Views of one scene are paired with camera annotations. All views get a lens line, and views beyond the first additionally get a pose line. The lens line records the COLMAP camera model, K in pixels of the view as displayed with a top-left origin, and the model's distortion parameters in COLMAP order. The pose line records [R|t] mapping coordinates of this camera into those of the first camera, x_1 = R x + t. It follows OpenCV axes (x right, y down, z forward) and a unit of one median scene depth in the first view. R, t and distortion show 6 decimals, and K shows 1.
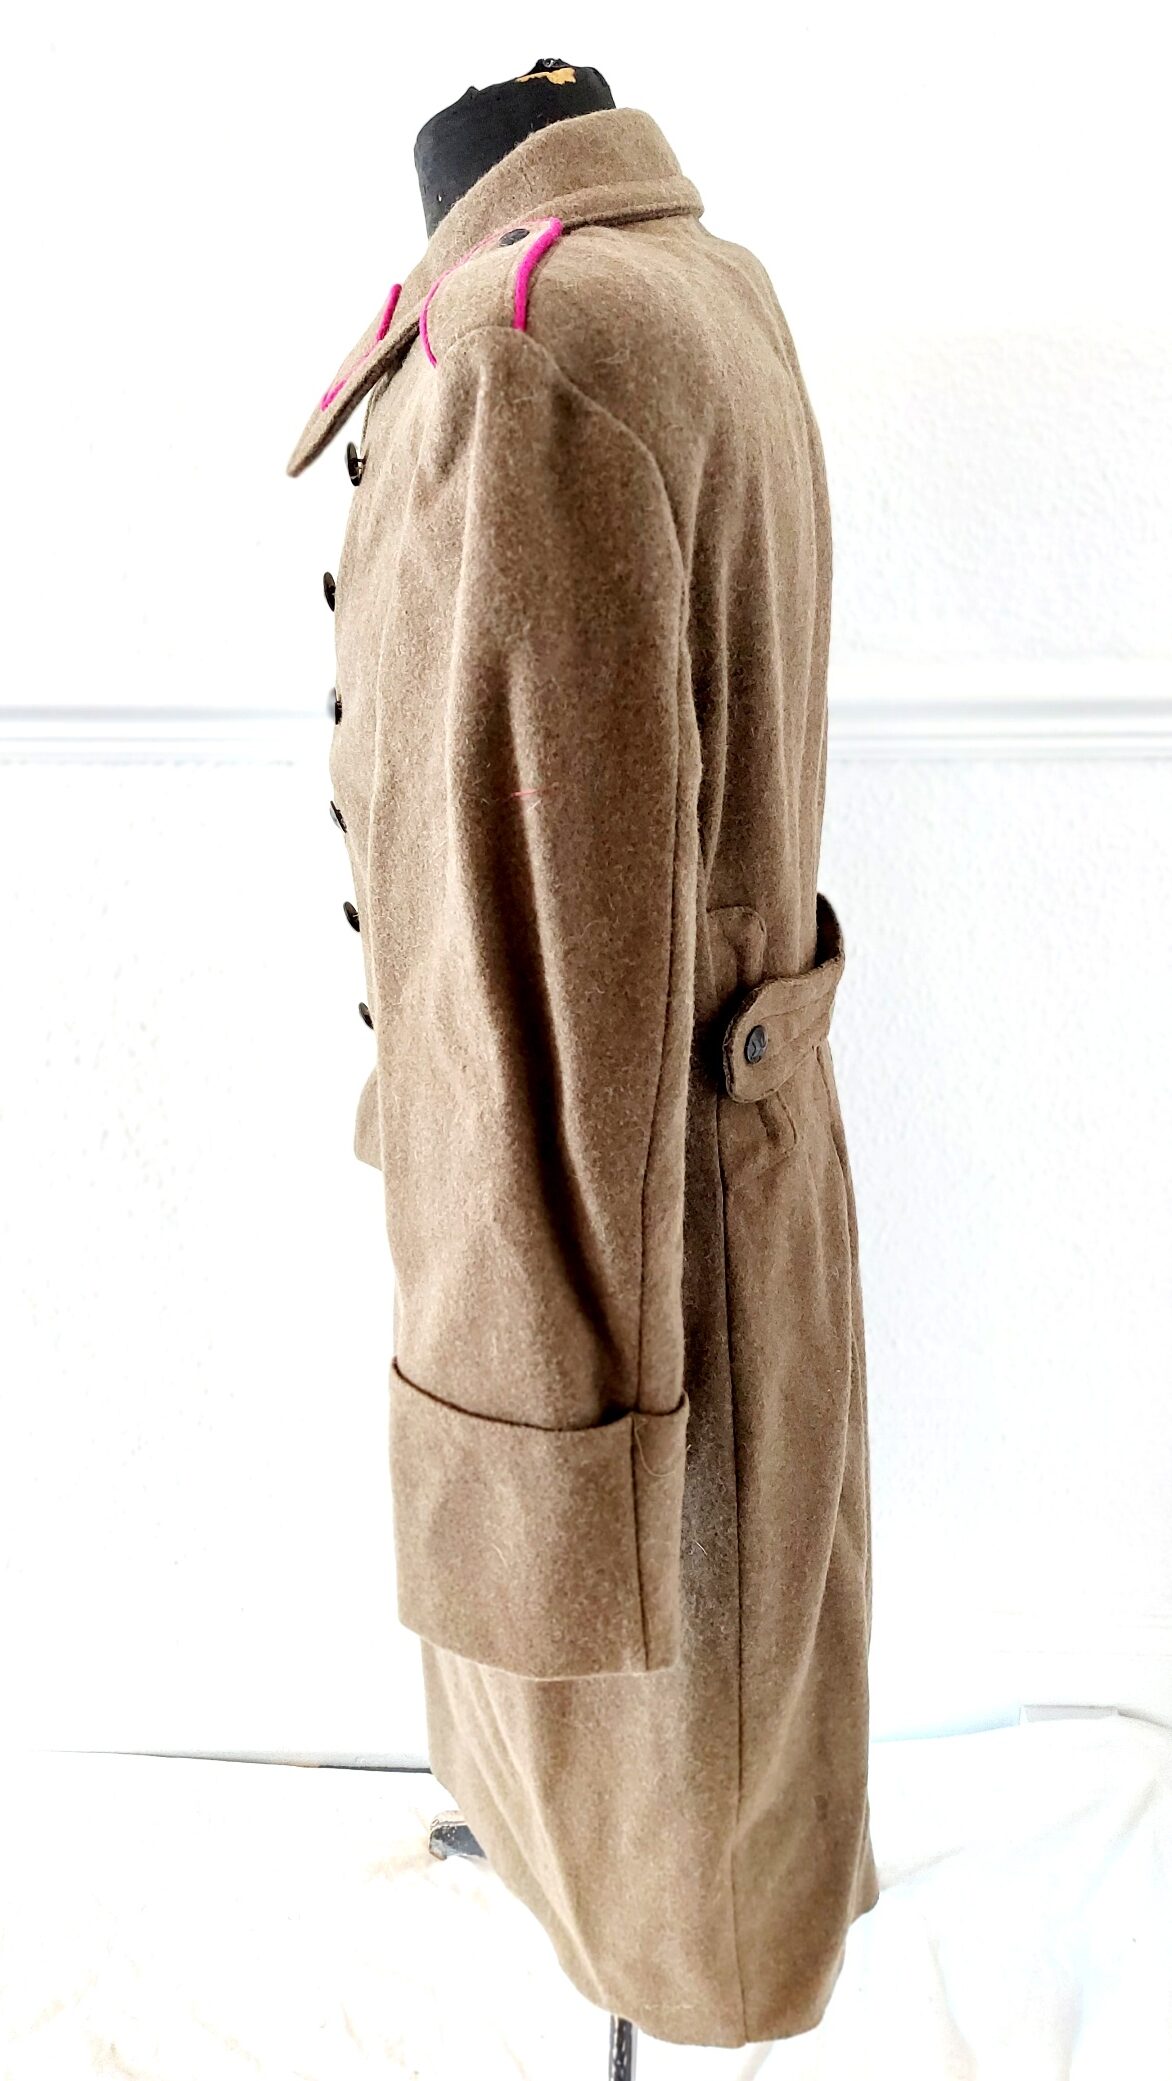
lens RADIAL K [[1457.2, 0, 590.9], [0, 1457.2, 1062.0], [0, 0, 1]] dist [0.057681, -0.084706]
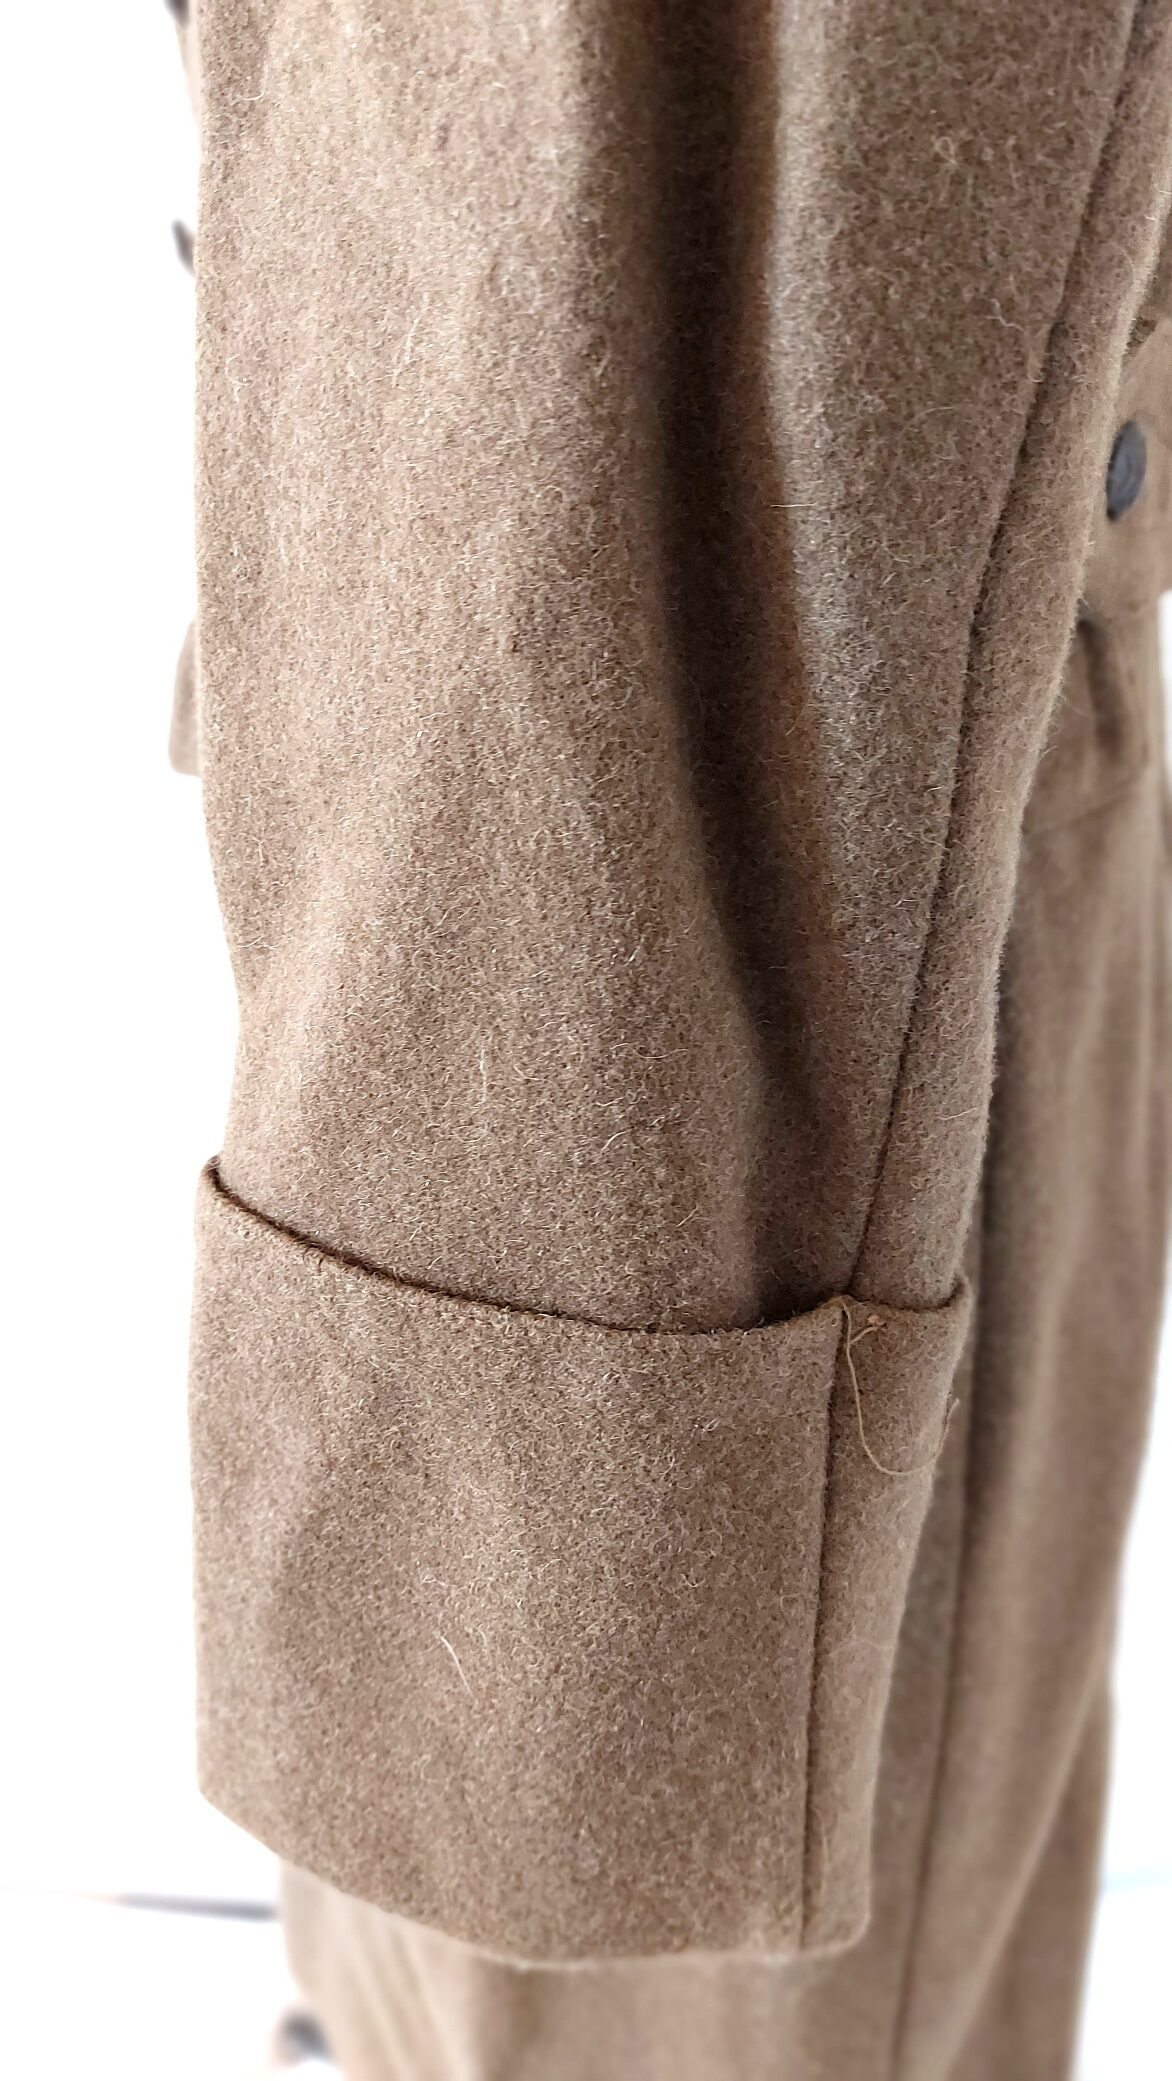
lens RADIAL K [[1782.8, 0, 619.5], [0, 1782.8, 1038.4], [0, 0, 1]] dist [0.153558, -0.383446]
pose [[0.997490, 0.056756, 0.042340, -0.049978], [-0.057891, 0.997982, 0.026080, 0.165564], [-0.040774, -0.028465, 0.998763, 0.552027]]
